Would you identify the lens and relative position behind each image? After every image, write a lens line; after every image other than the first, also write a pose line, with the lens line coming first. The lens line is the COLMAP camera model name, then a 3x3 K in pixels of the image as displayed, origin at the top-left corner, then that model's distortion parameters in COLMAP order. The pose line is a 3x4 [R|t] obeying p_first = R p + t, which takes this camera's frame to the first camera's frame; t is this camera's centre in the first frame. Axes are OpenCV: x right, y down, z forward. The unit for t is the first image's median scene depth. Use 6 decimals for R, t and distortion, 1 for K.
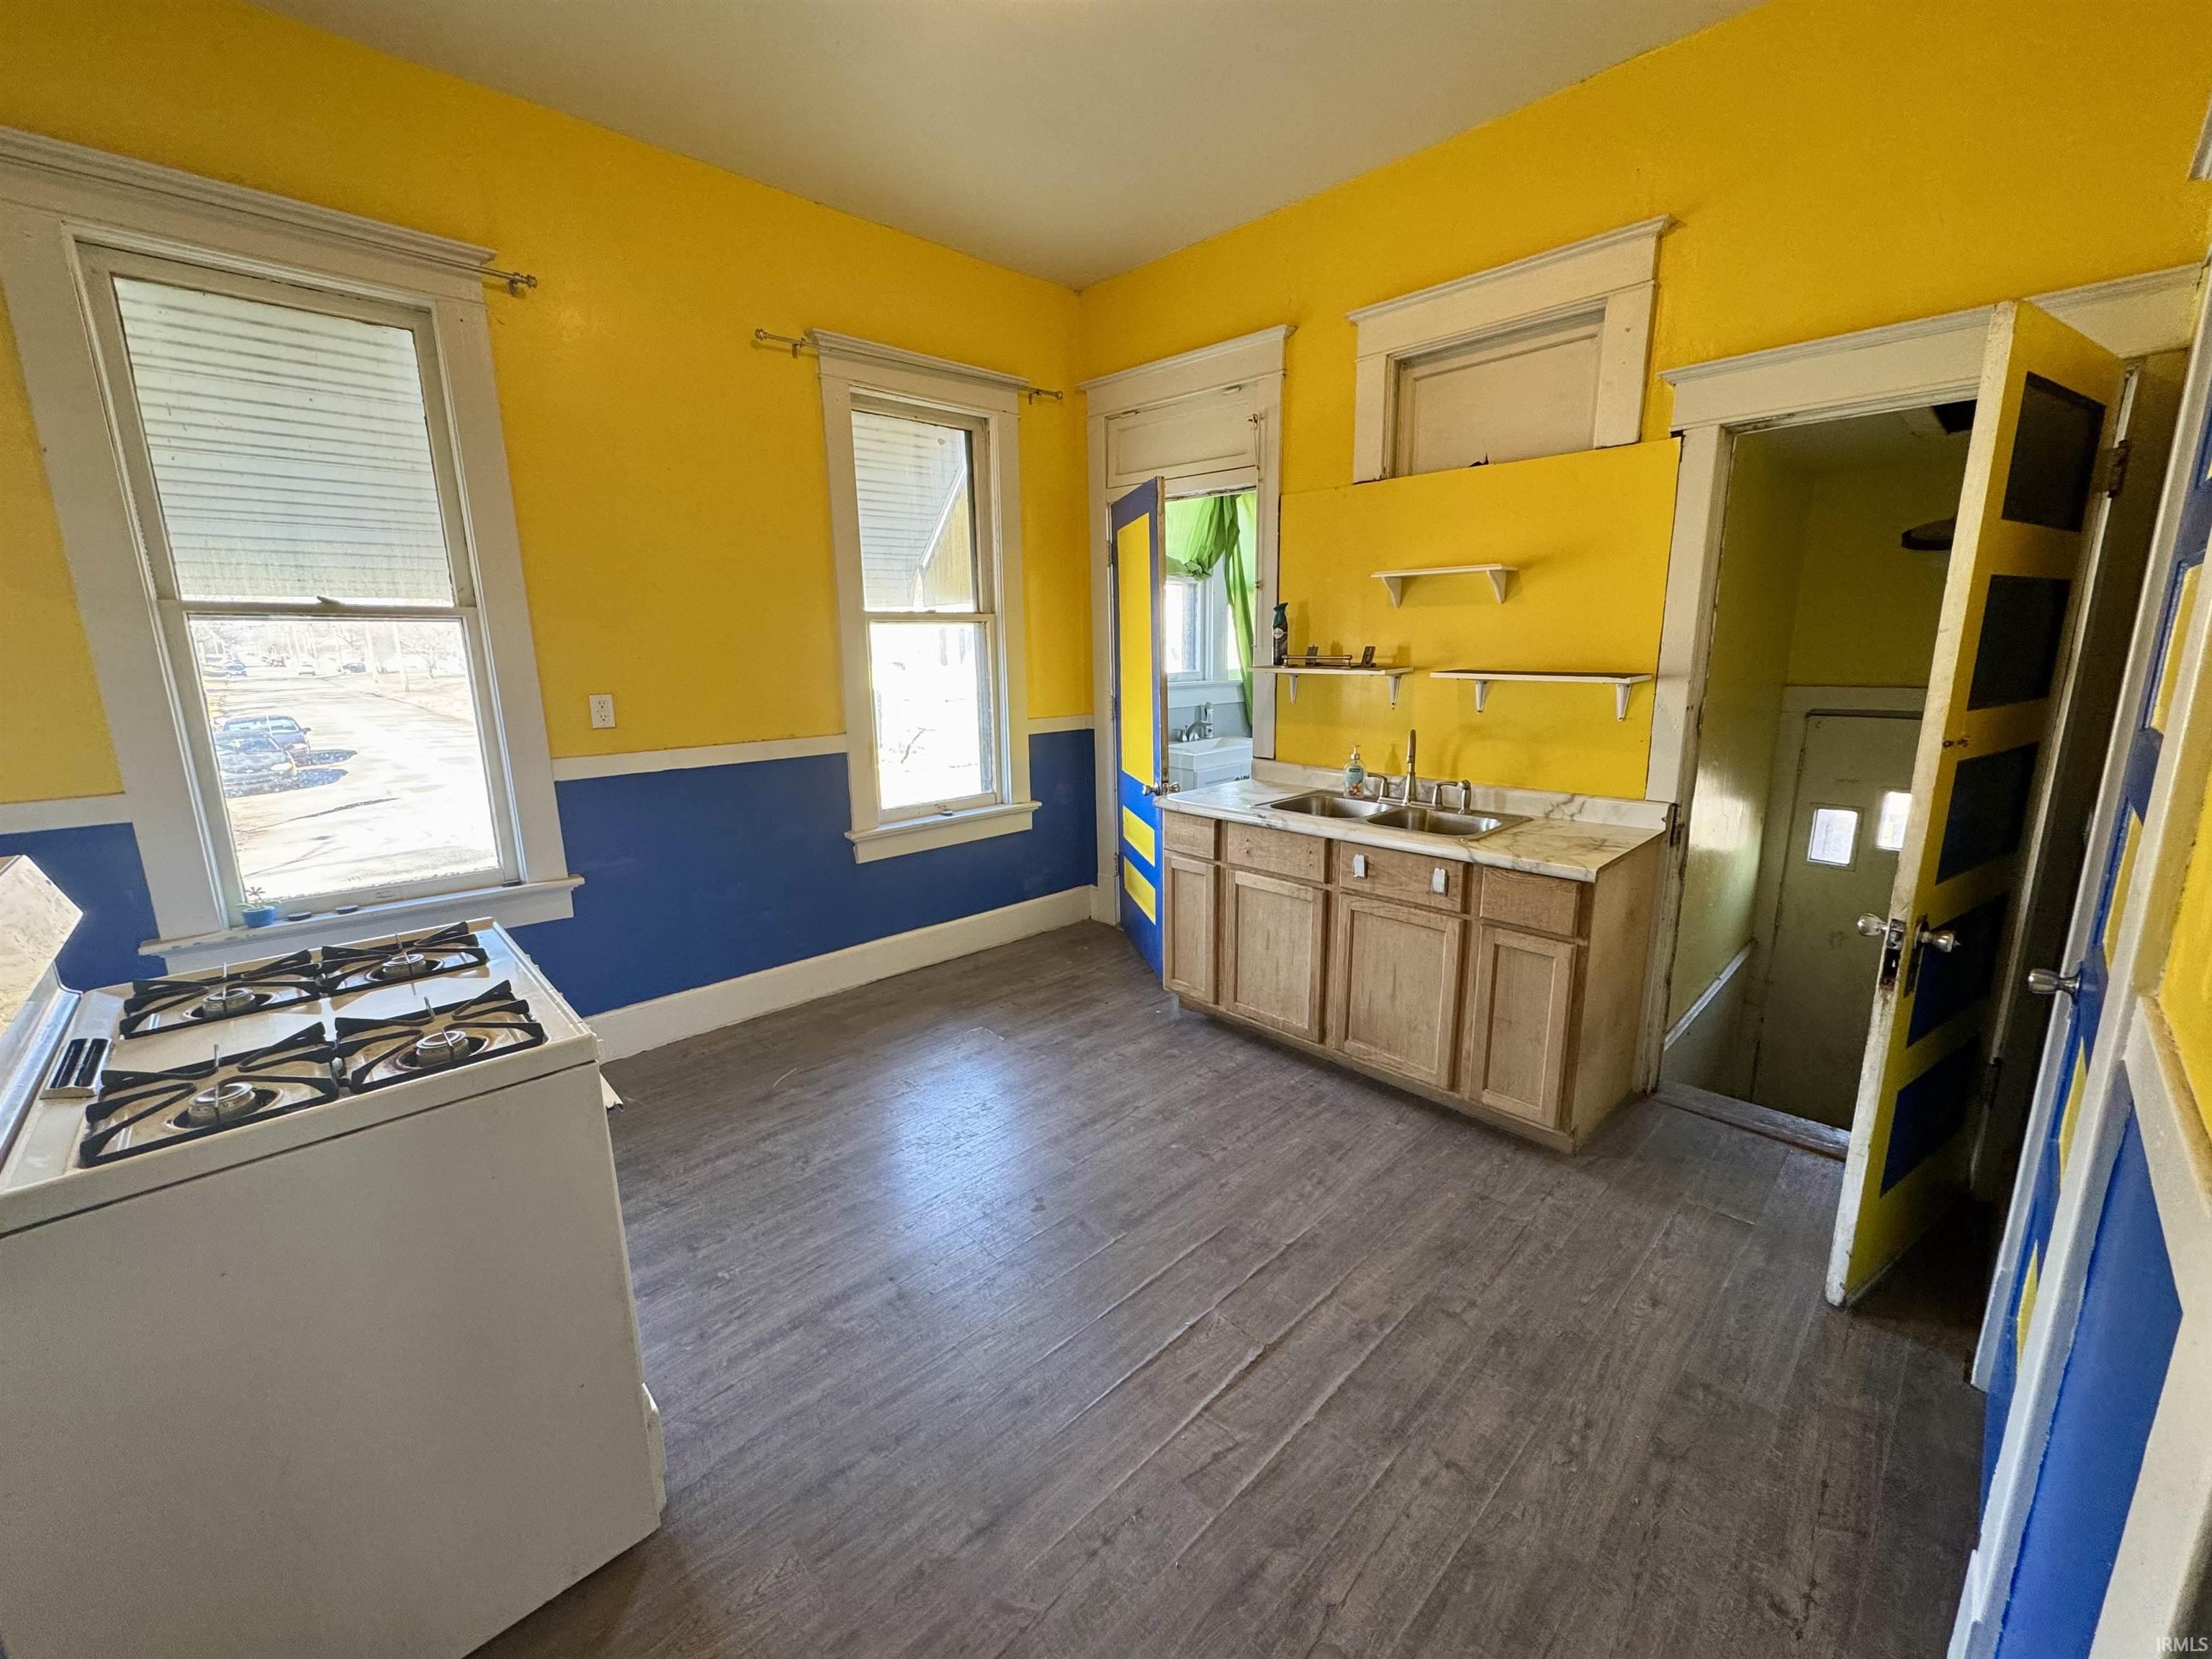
lens RADIAL K [[876.2, 0, 1107.0], [0, 876.2, 824.3], [0, 0, 1]] dist [-0.001345, 0.000036]
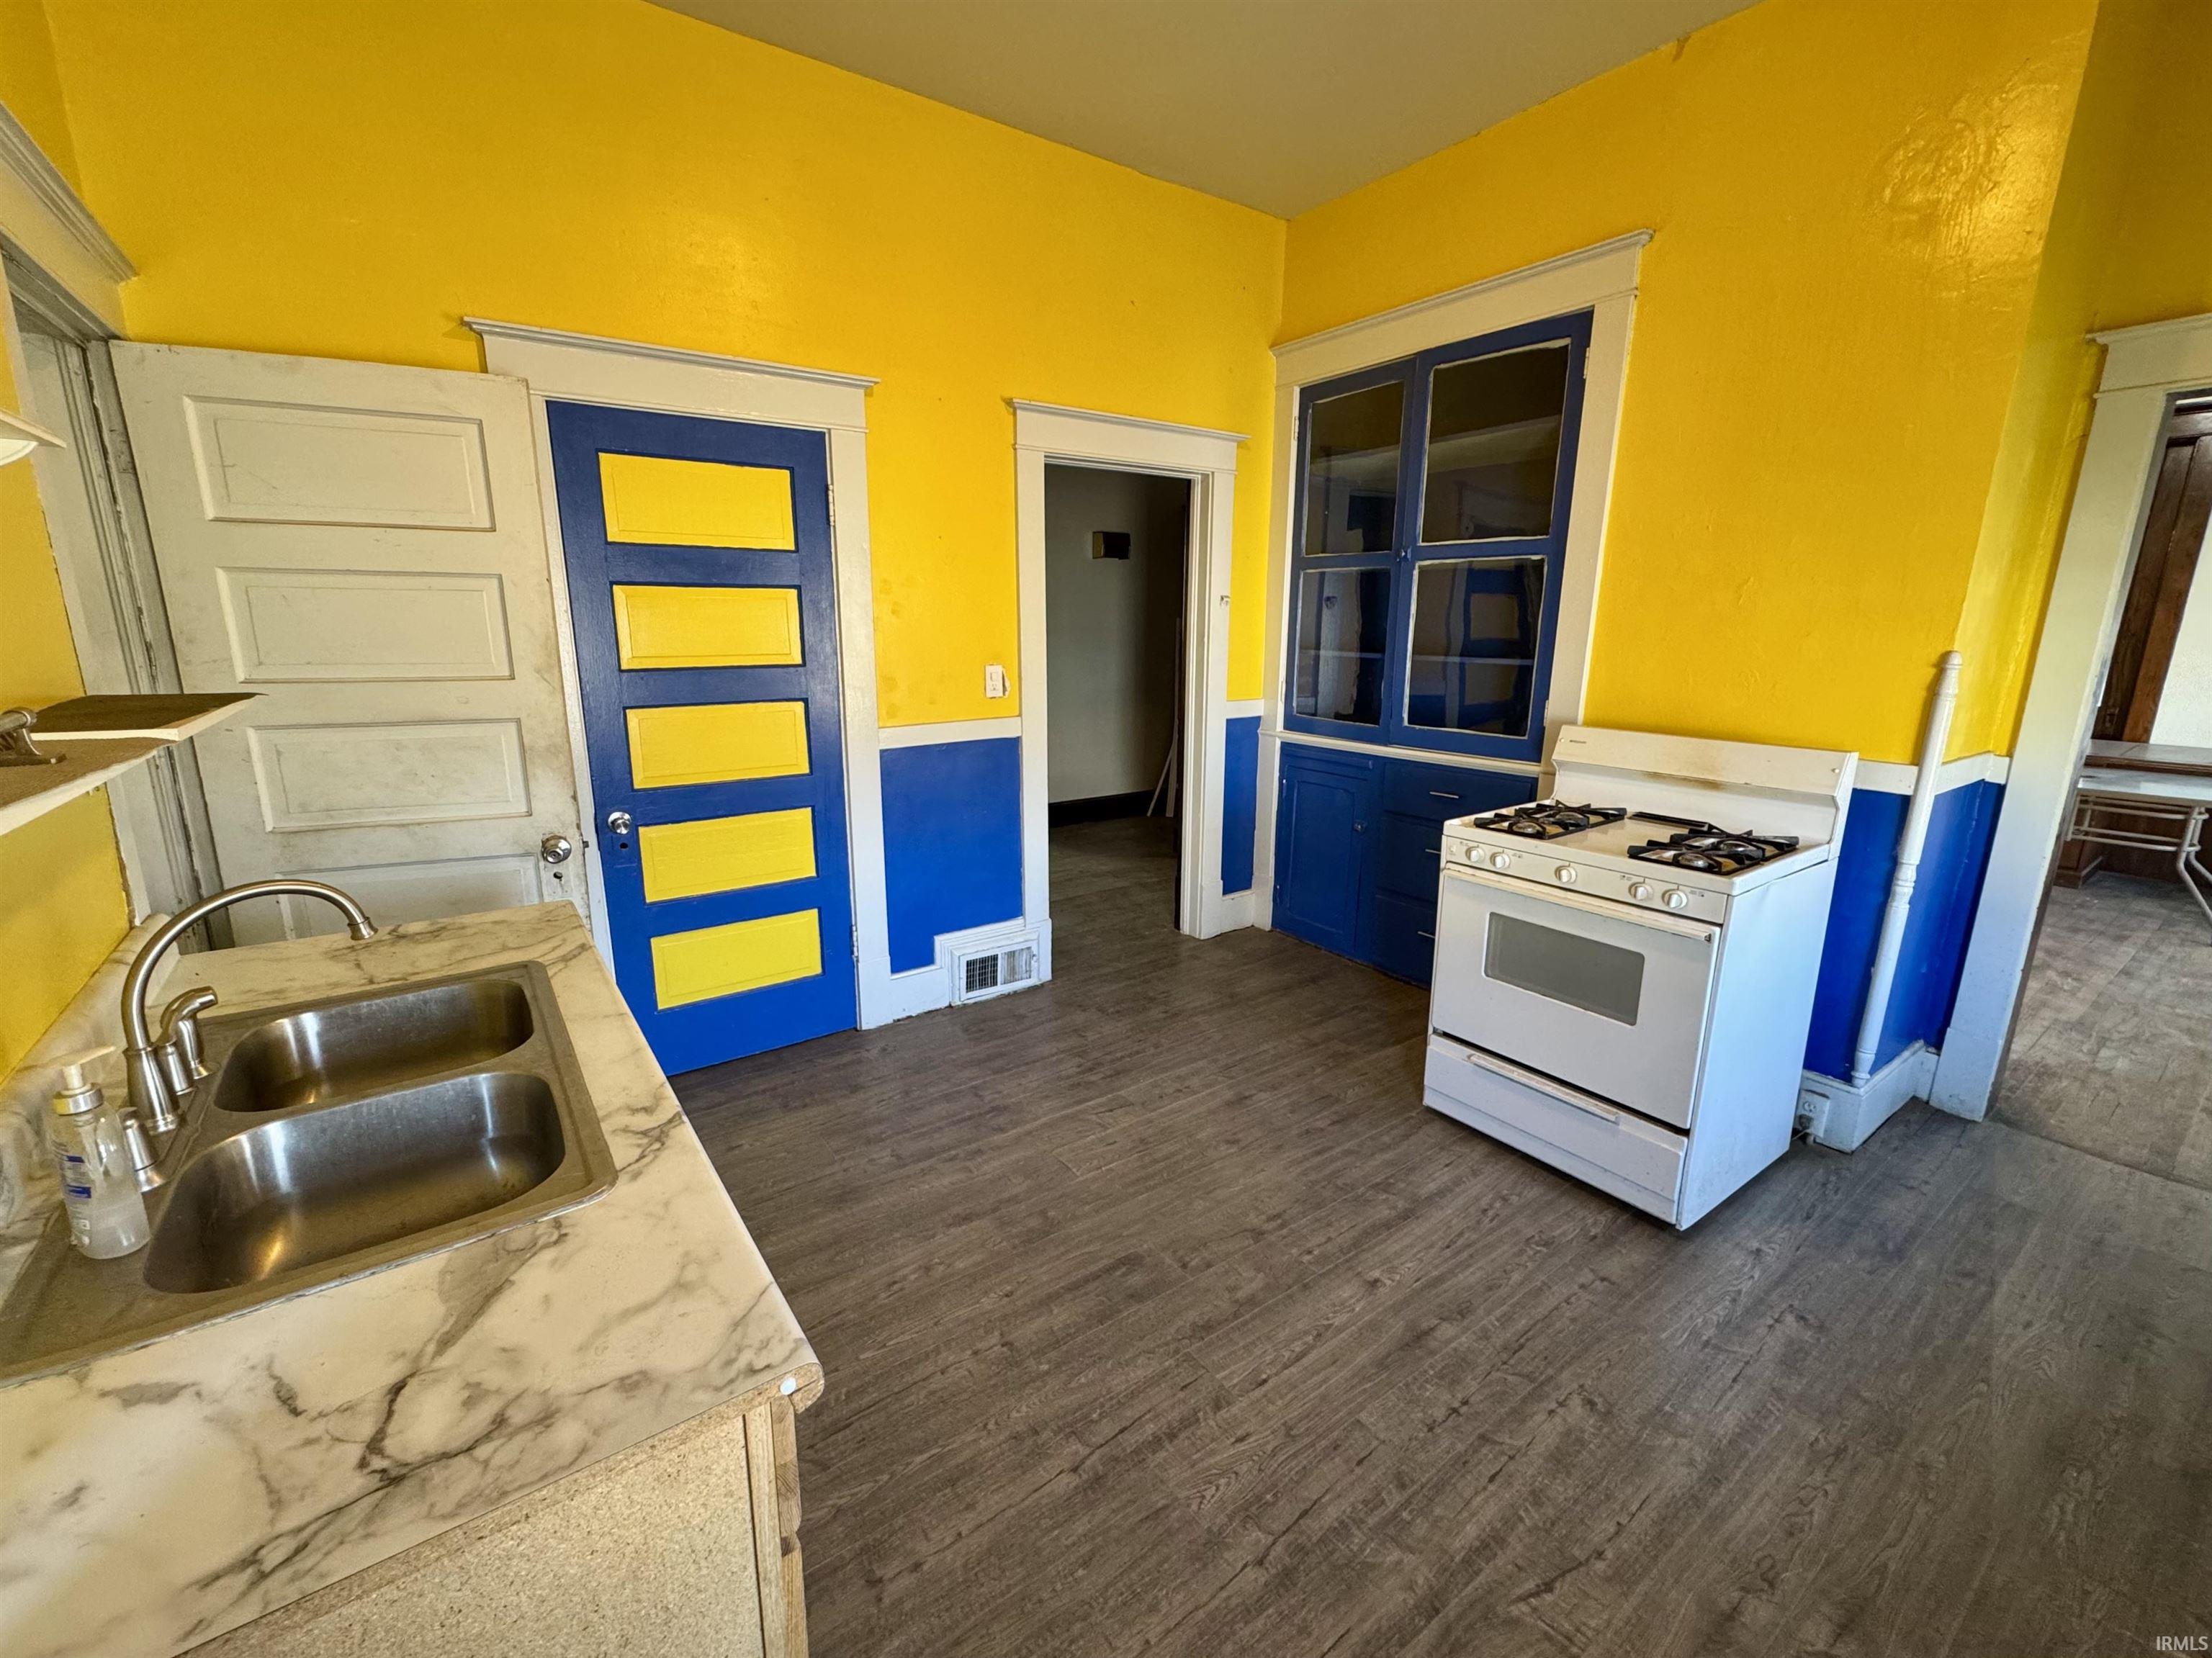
lens RADIAL K [[926.7, 0, 1106.0], [0, 926.7, 829.0], [0, 0, 1]] dist [-0.001379, -0.000764]
pose [[-0.989967, -0.028714, 0.138349, -0.058632], [0.032707, 0.905973, 0.422069, -0.310914], [-0.137460, 0.422360, -0.895945, 1.433132]]
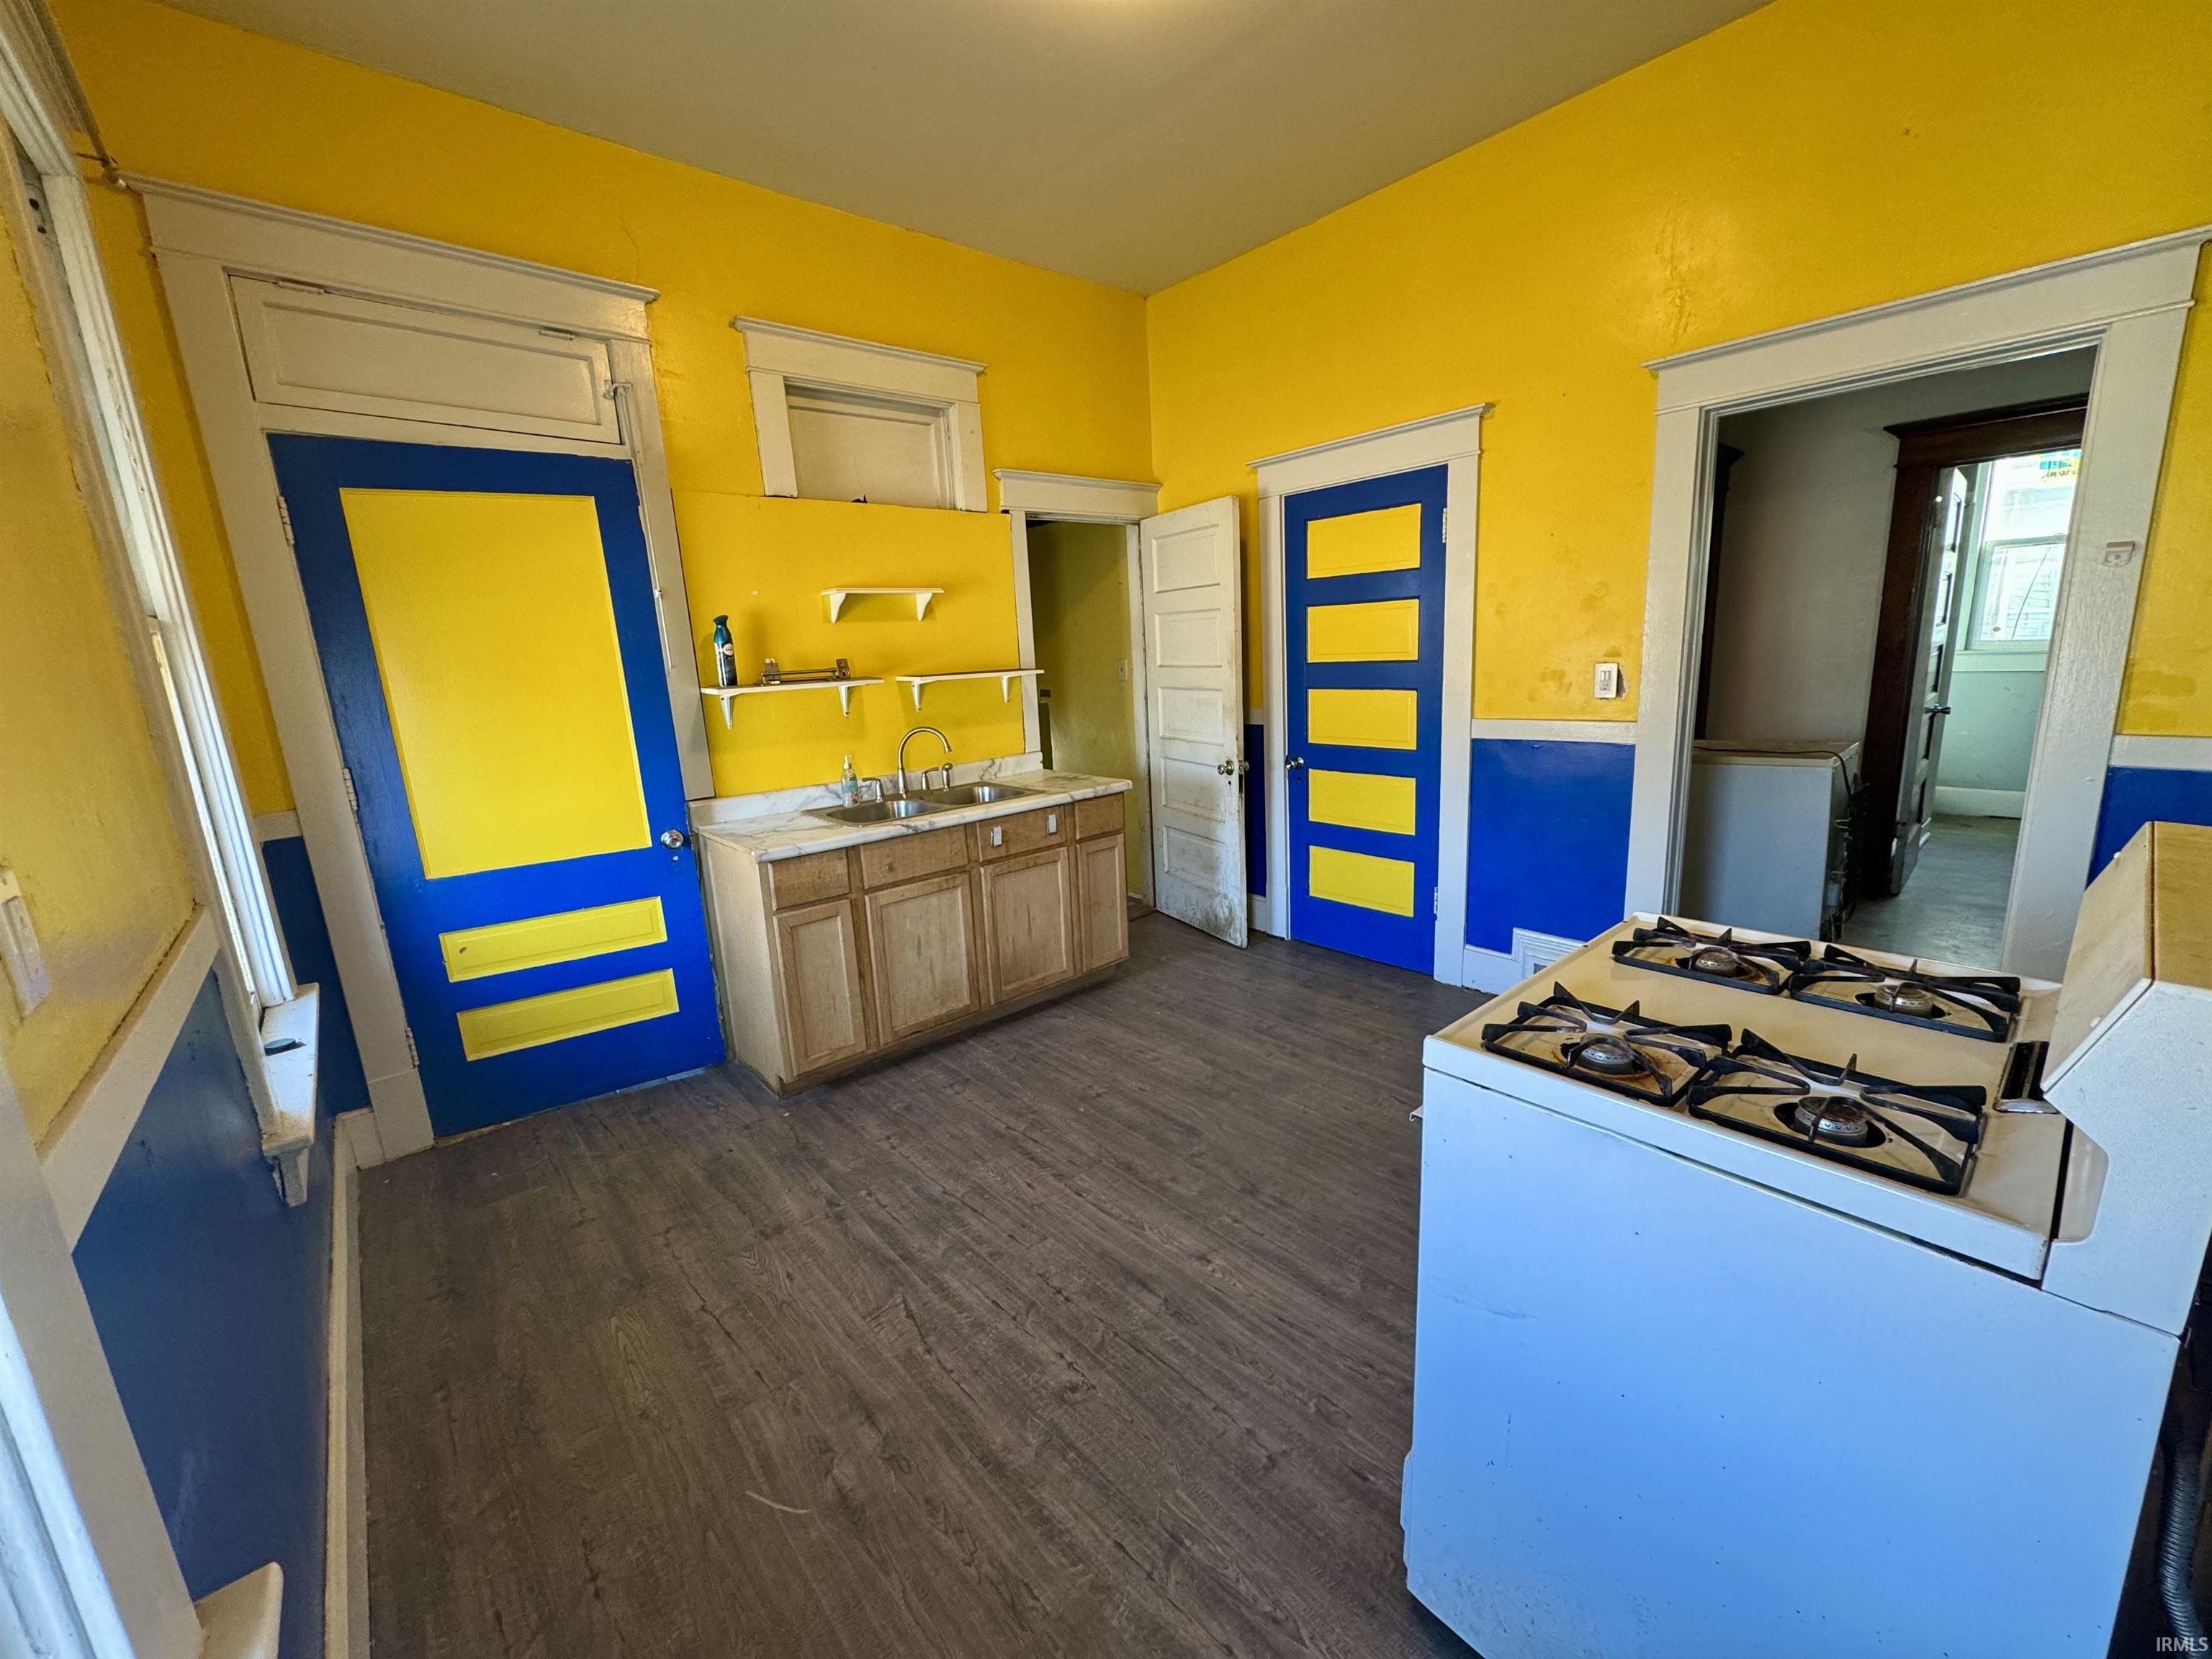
lens RADIAL K [[876.2, 0, 1107.0], [0, 876.2, 824.3], [0, 0, 1]] dist [-0.001345, 0.000036]
pose [[0.050017, -0.193235, 0.979877, -0.886187], [0.253625, 0.951401, 0.174673, -0.140684], [-0.966009, 0.239785, 0.096596, 0.766309]]
